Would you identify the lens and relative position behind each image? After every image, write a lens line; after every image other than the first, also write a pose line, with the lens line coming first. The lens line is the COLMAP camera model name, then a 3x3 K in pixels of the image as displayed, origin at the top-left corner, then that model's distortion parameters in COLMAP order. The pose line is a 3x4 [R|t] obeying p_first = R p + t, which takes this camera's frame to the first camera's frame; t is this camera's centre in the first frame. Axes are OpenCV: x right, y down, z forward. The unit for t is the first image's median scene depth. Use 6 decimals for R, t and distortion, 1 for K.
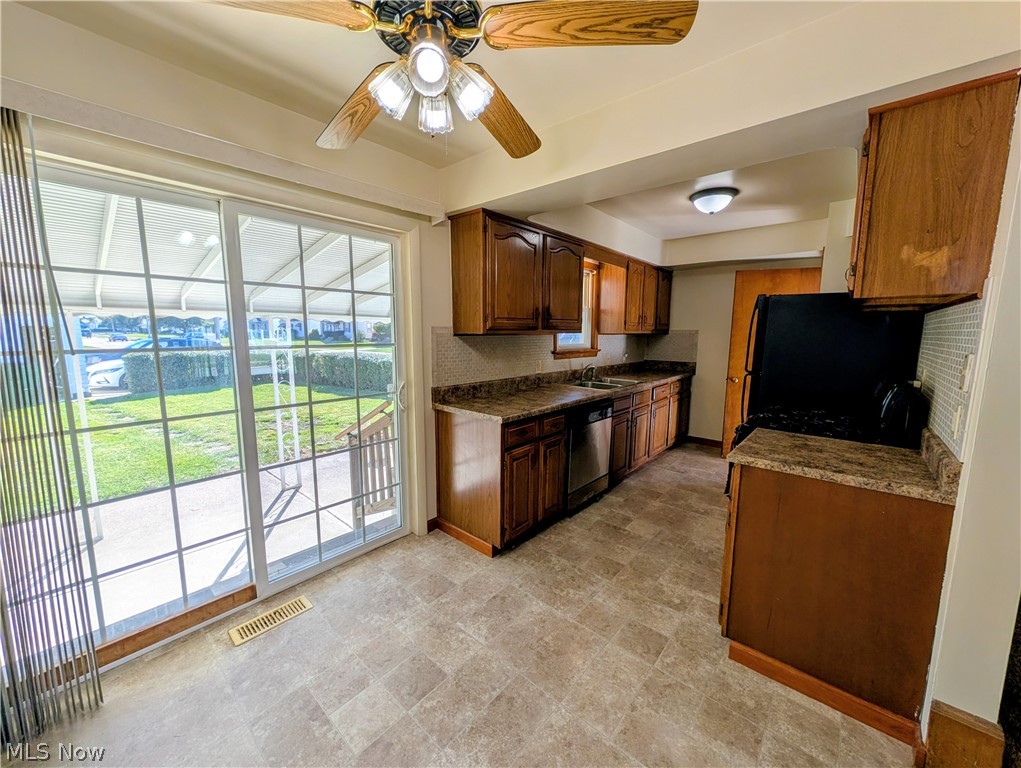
lens RADIAL K [[391.1, 0, 508.7], [0, 391.1, 384.0], [0, 0, 1]] dist [-0.000437, 0.000007]
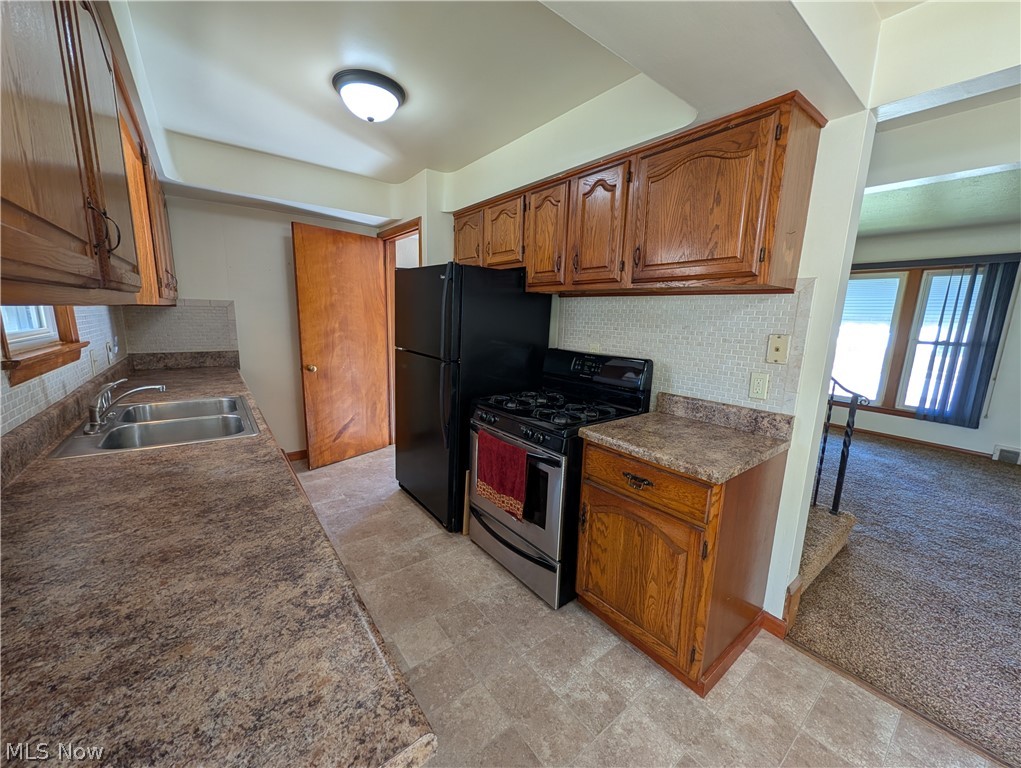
lens RADIAL K [[391.1, 0, 508.7], [0, 391.1, 384.0], [0, 0, 1]] dist [-0.000437, 0.000007]
pose [[0.191467, -0.169730, 0.966712, -0.152866], [0.101341, 0.983089, 0.152534, -0.100820], [-0.976253, 0.068762, 0.205429, 0.778943]]
